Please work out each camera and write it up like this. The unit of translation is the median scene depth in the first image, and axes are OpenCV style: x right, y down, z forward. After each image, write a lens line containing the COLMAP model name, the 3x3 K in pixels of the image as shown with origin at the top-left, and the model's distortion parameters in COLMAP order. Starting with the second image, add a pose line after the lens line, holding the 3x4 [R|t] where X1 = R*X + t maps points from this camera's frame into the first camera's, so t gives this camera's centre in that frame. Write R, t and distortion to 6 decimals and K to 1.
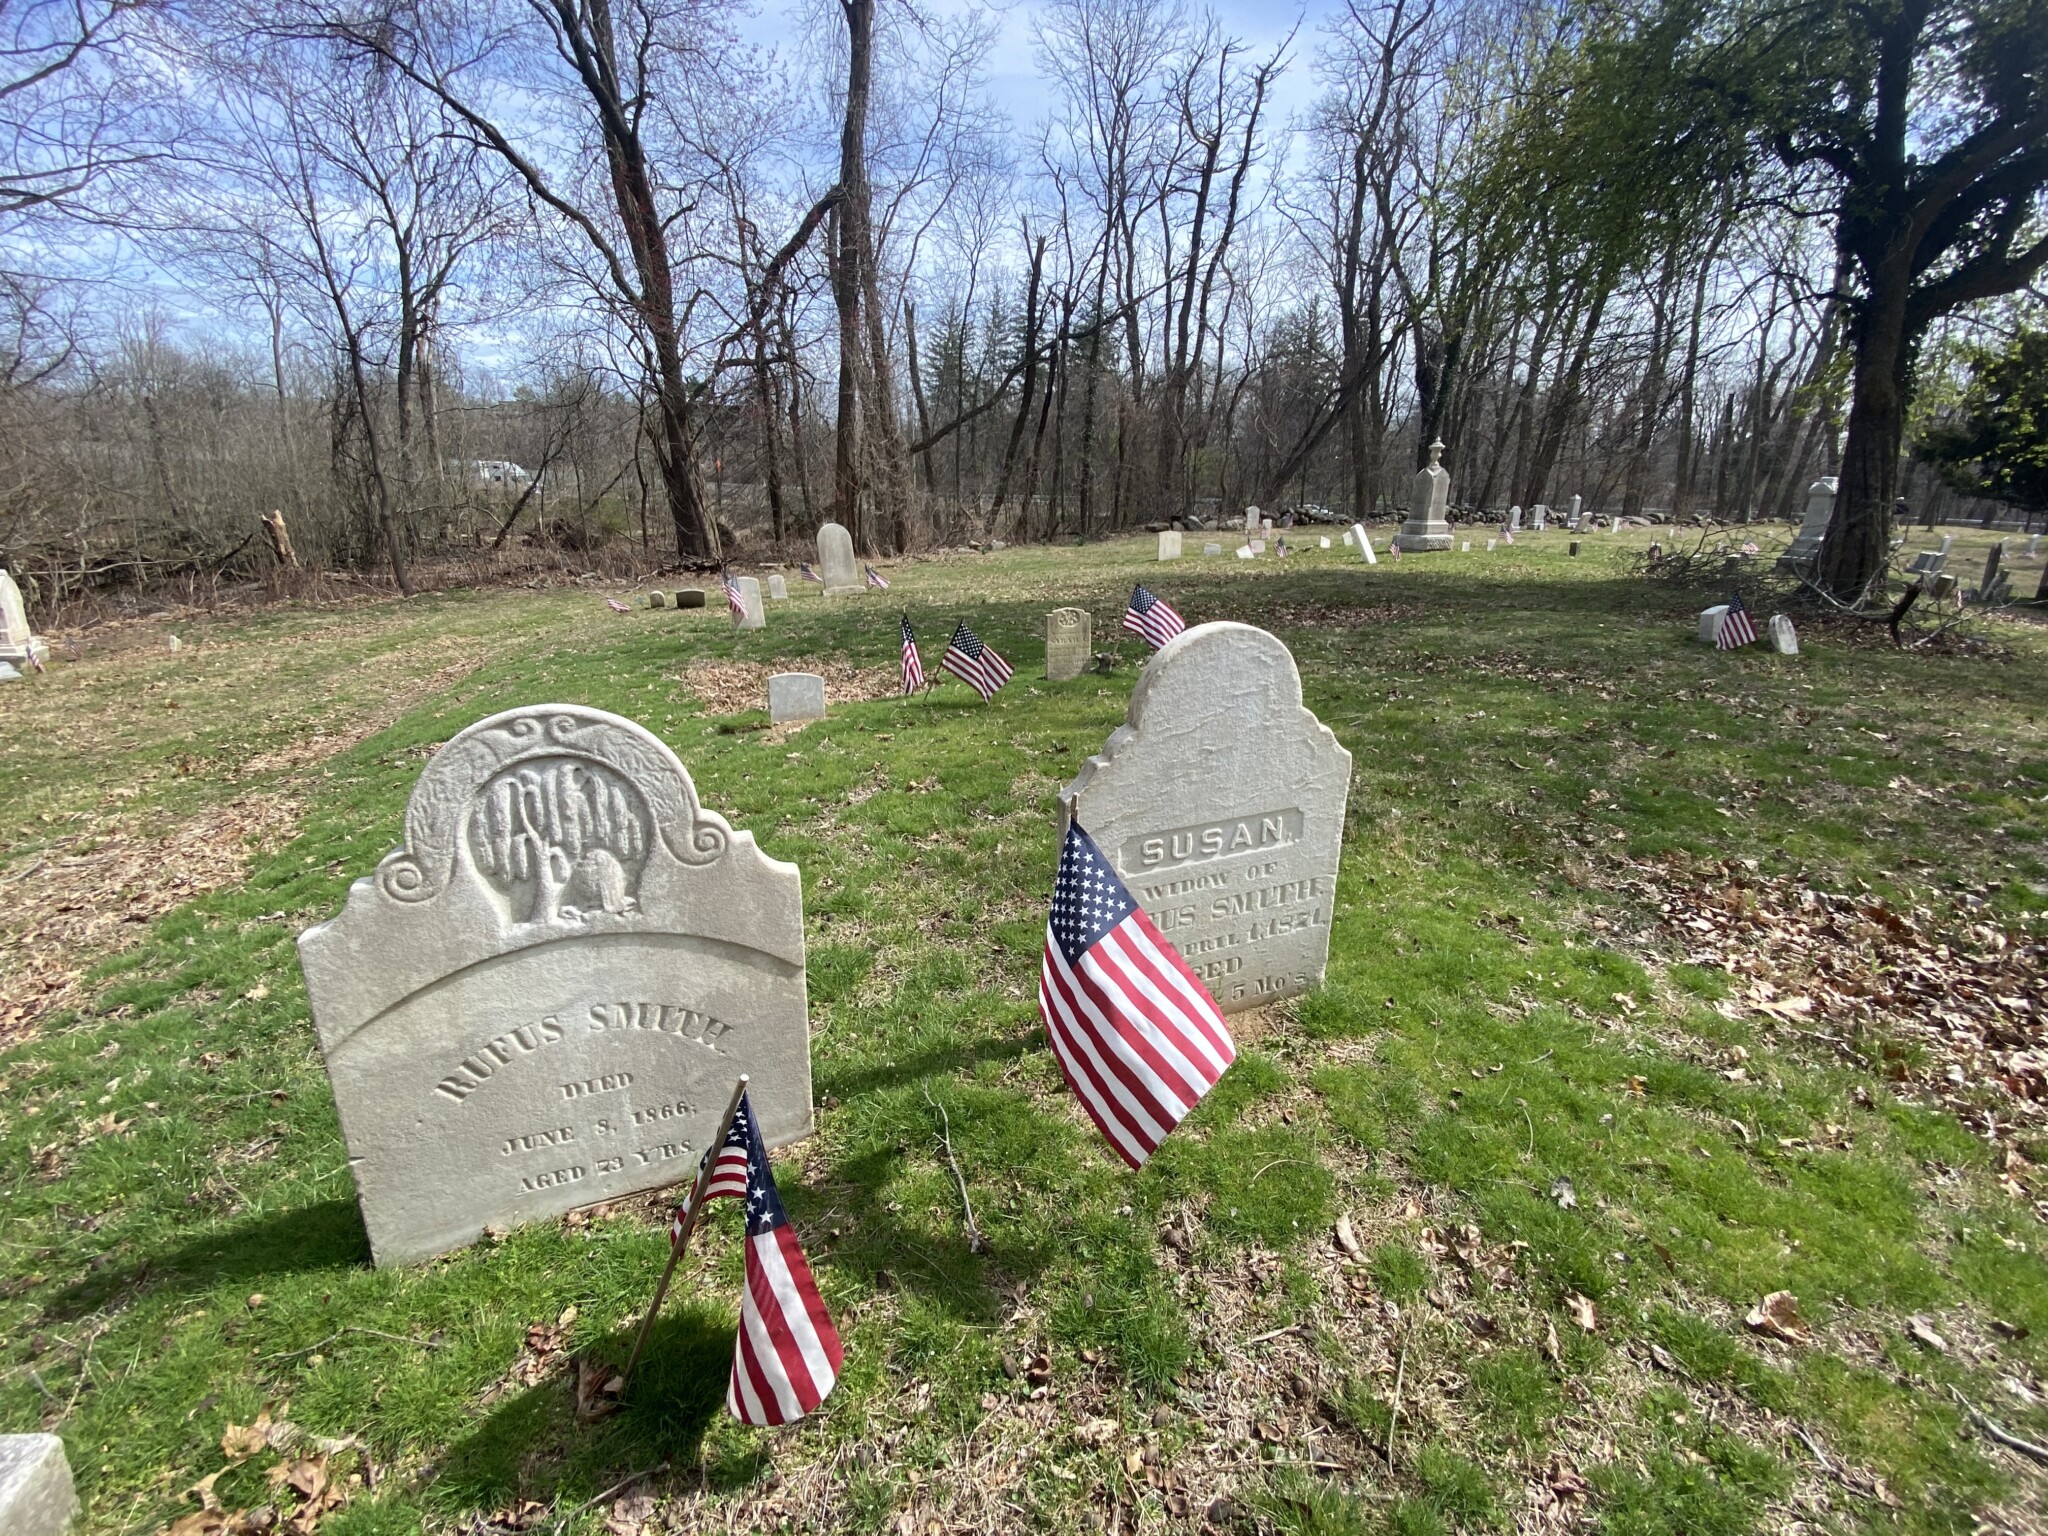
lens RADIAL K [[839.0, 0, 1024.0], [0, 839.0, 768.0], [0, 0, 1]] dist [-0.000588, -0.000001]
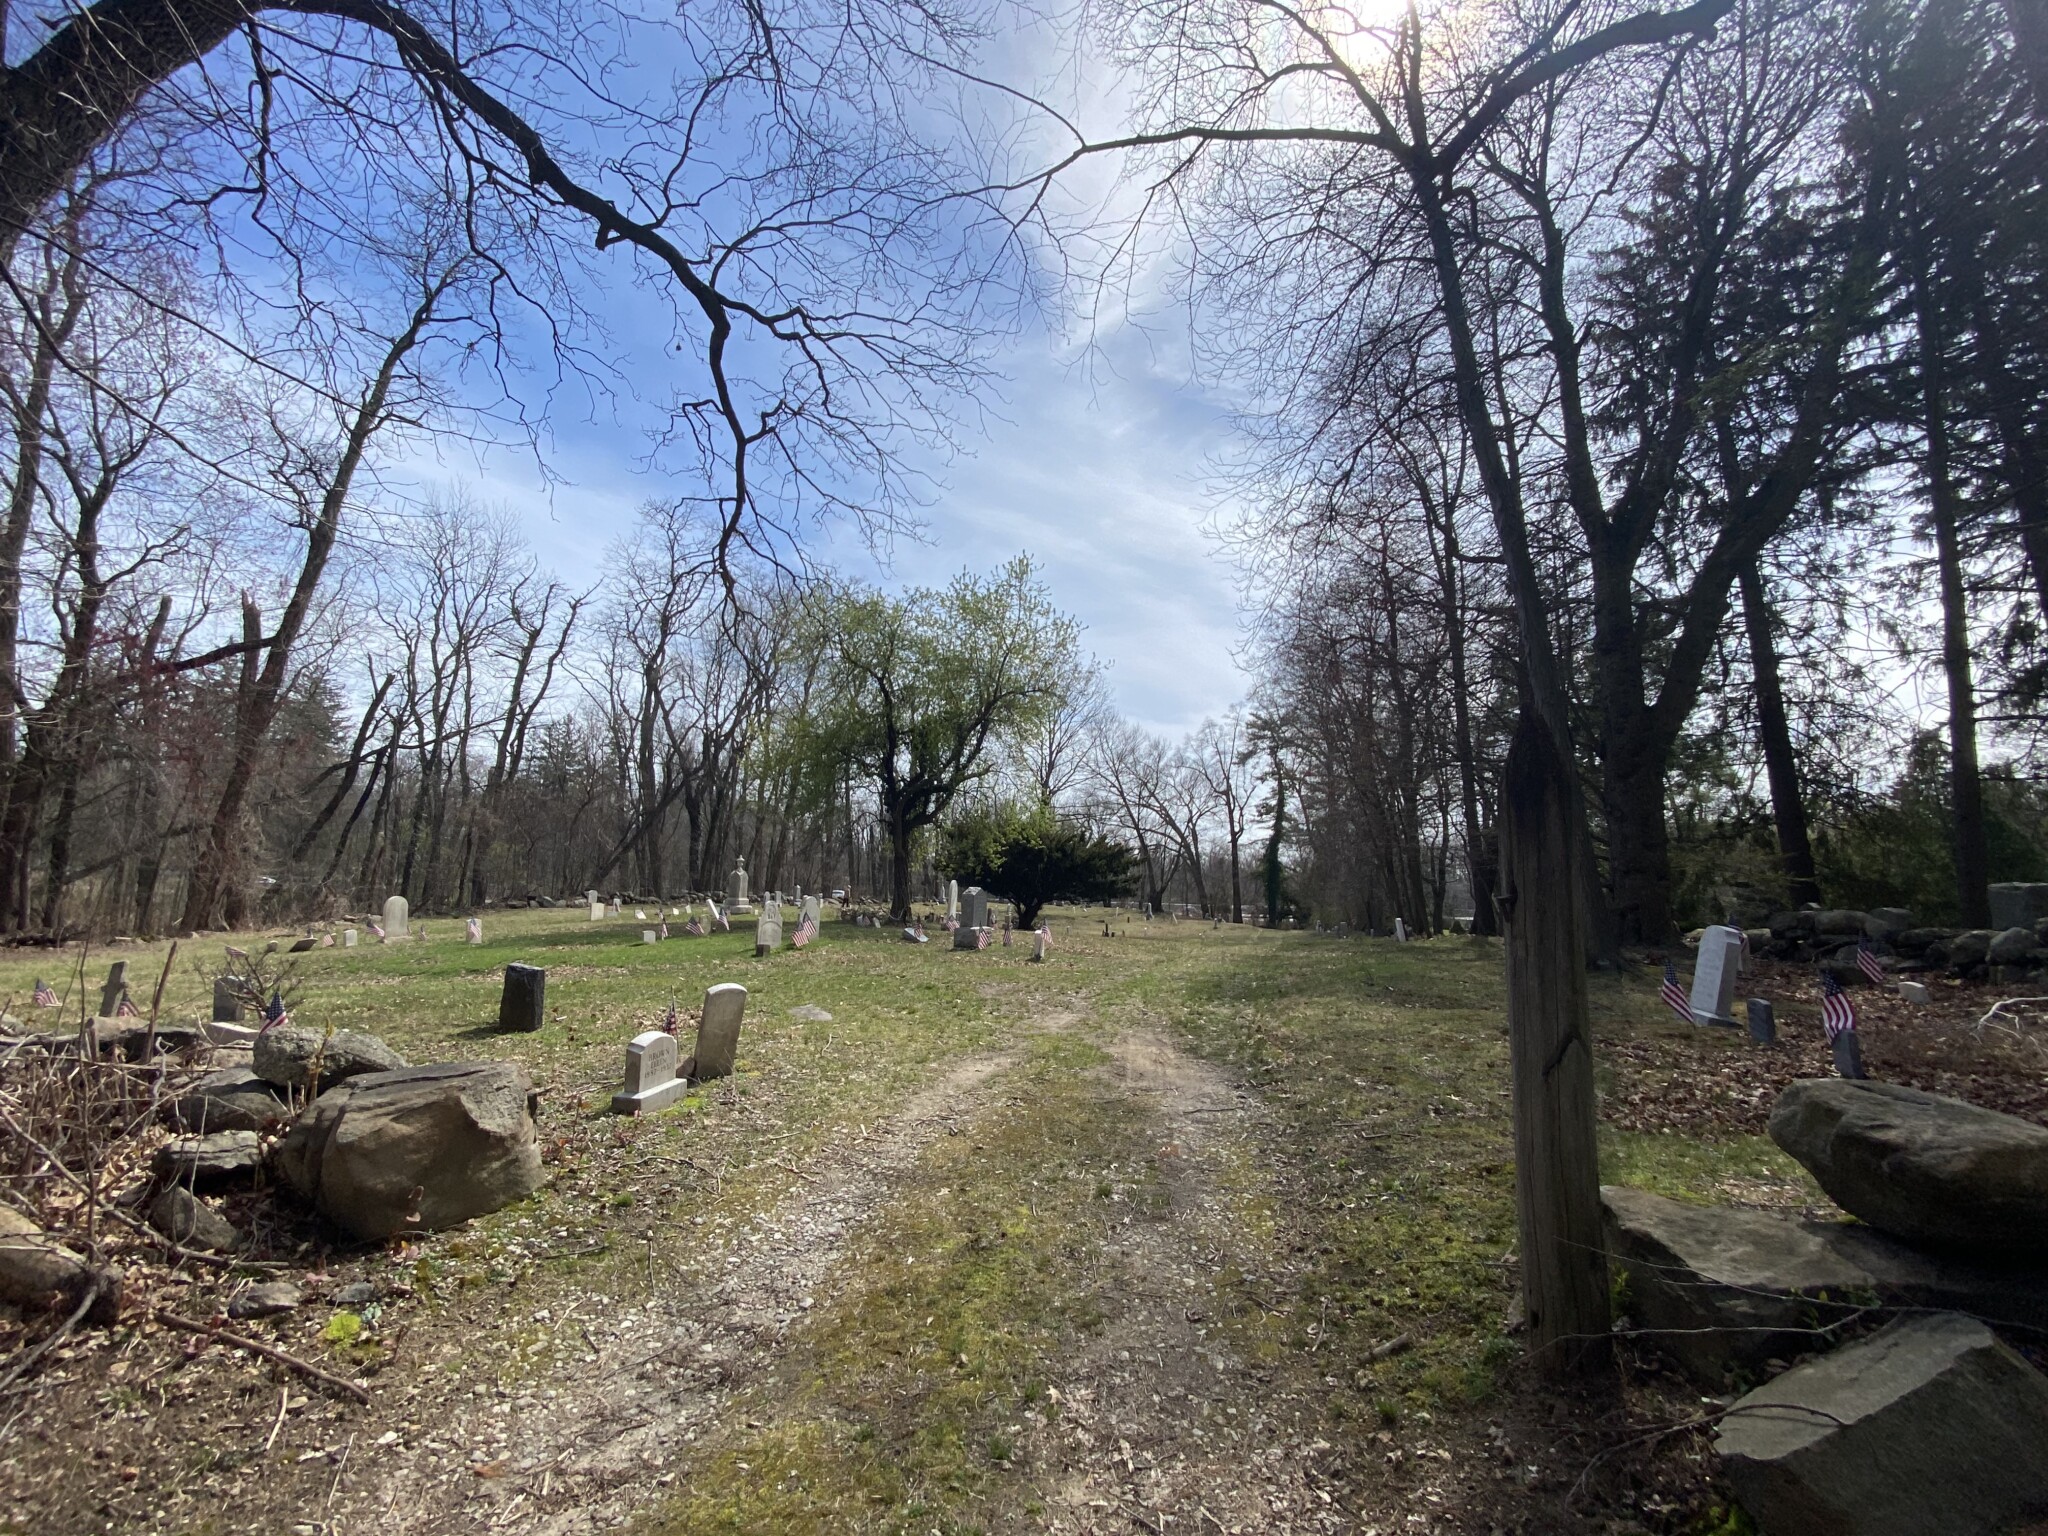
lens RADIAL K [[839.0, 0, 1024.0], [0, 839.0, 768.0], [0, 0, 1]] dist [-0.000588, -0.000001]
pose [[0.670249, 0.111796, 0.733667, -0.220706], [0.219660, 0.914408, -0.340010, 0.094418], [-0.708883, 0.389049, 0.588324, -0.282818]]
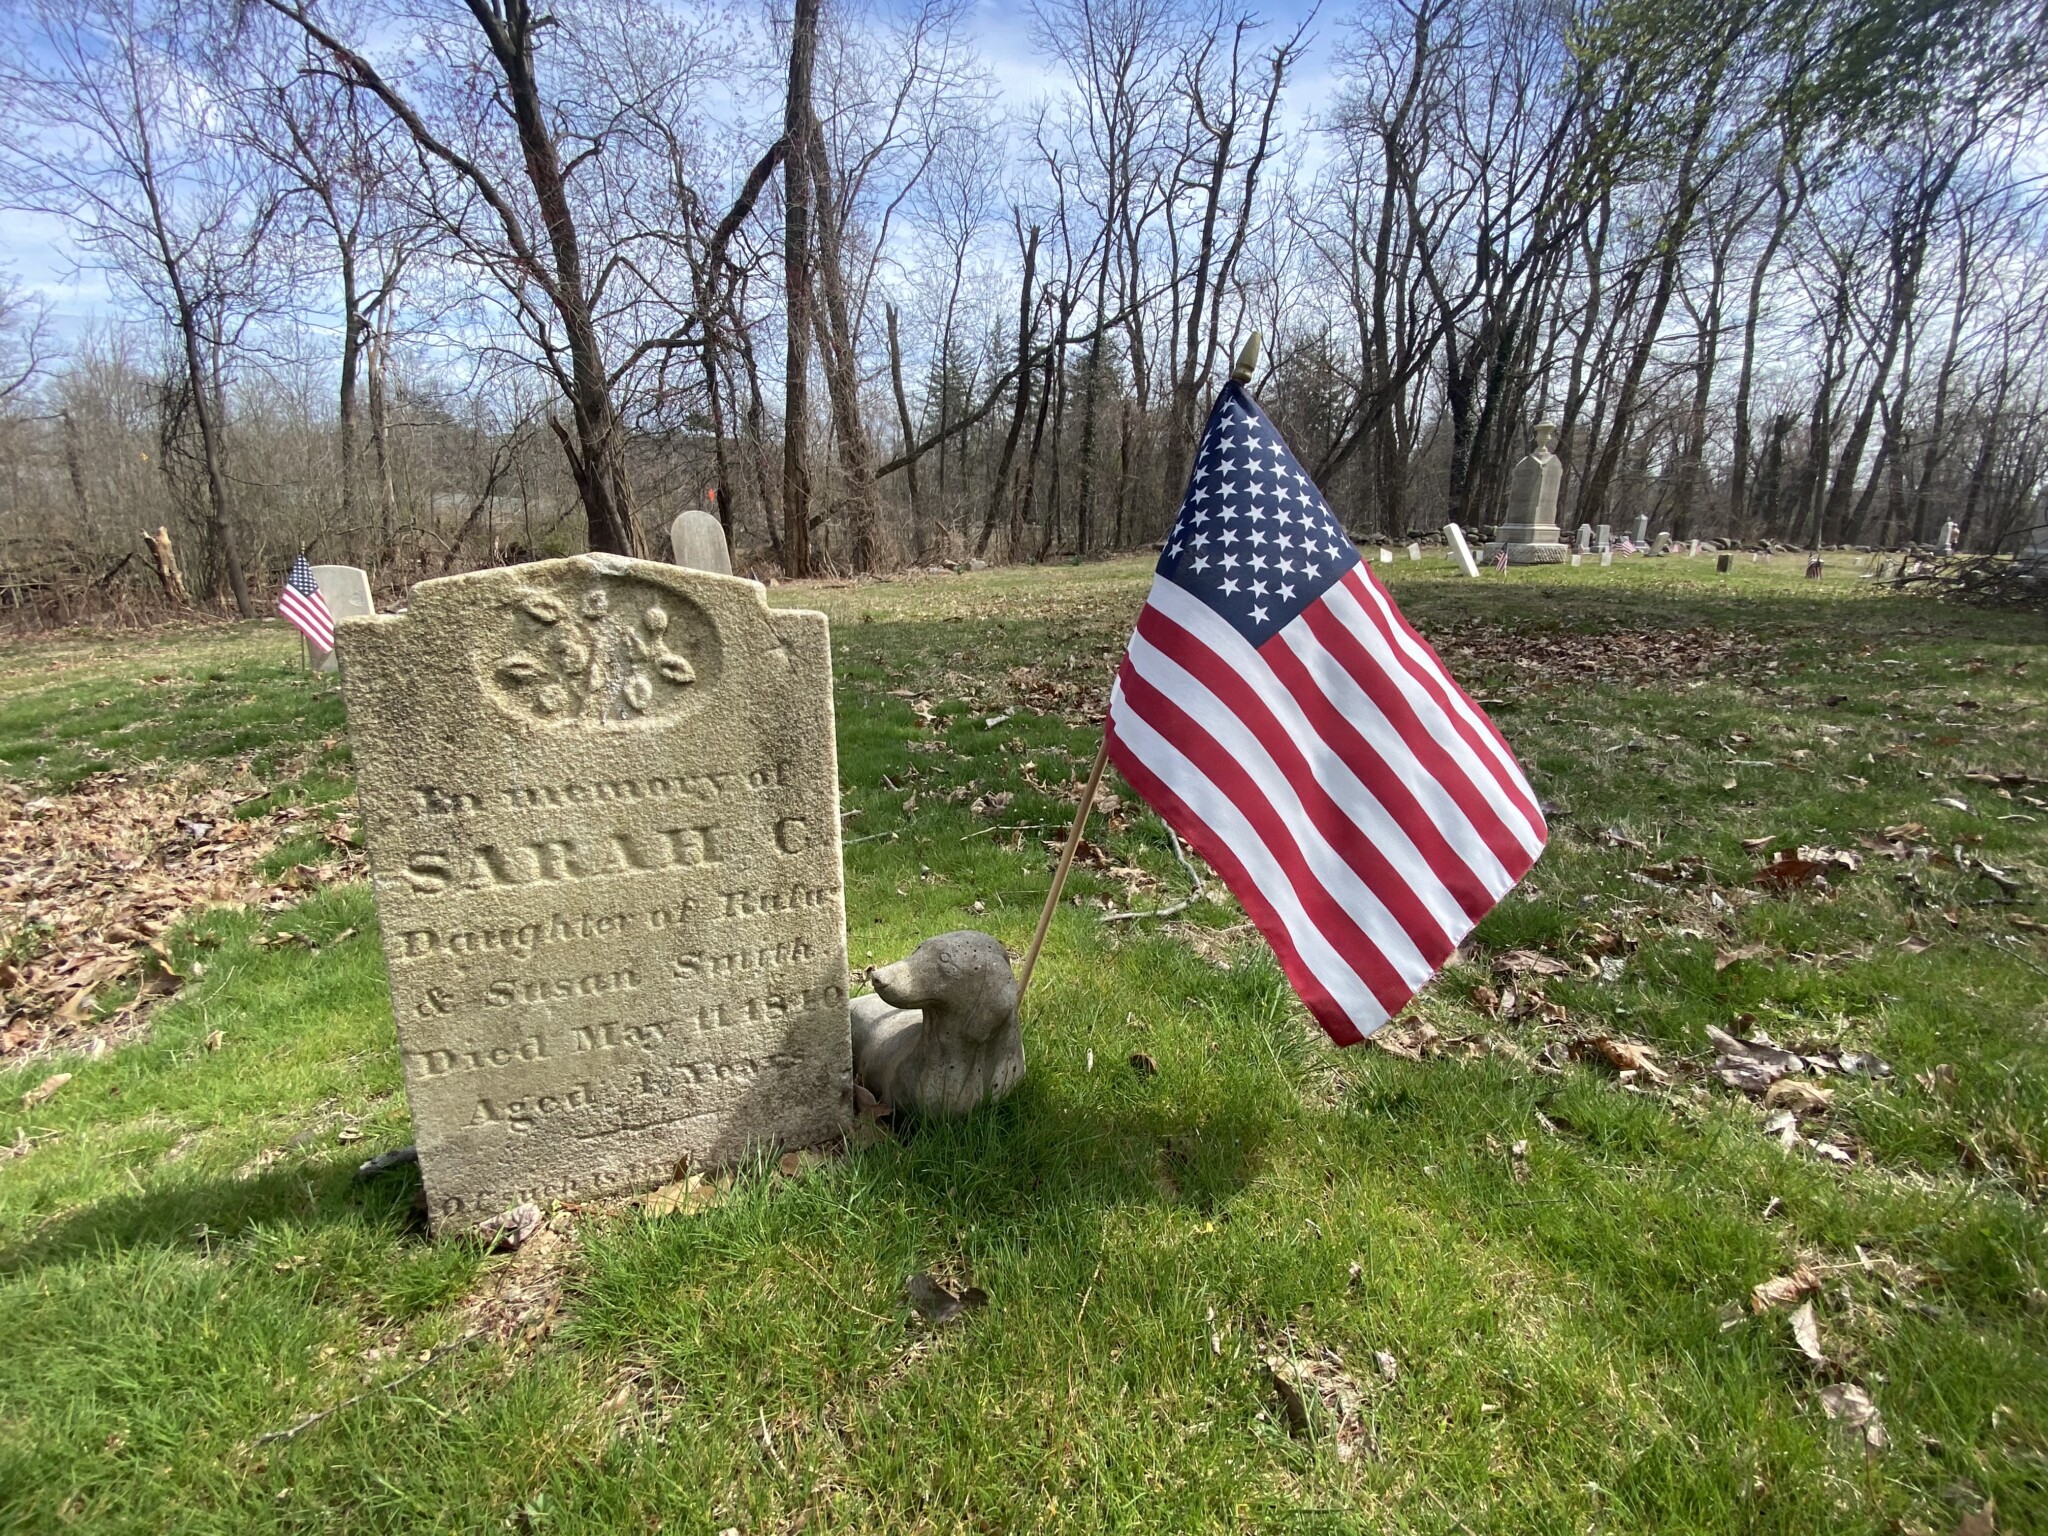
lens RADIAL K [[824.1, 0, 1013.5], [0, 824.1, 768.0], [0, 0, 1]] dist [-0.012680, -0.000329]
pose [[0.999815, 0.006928, -0.017917, 0.016190], [-0.007557, 0.999350, -0.035254, -0.024453], [0.017661, 0.035383, 0.999218, 0.136702]]
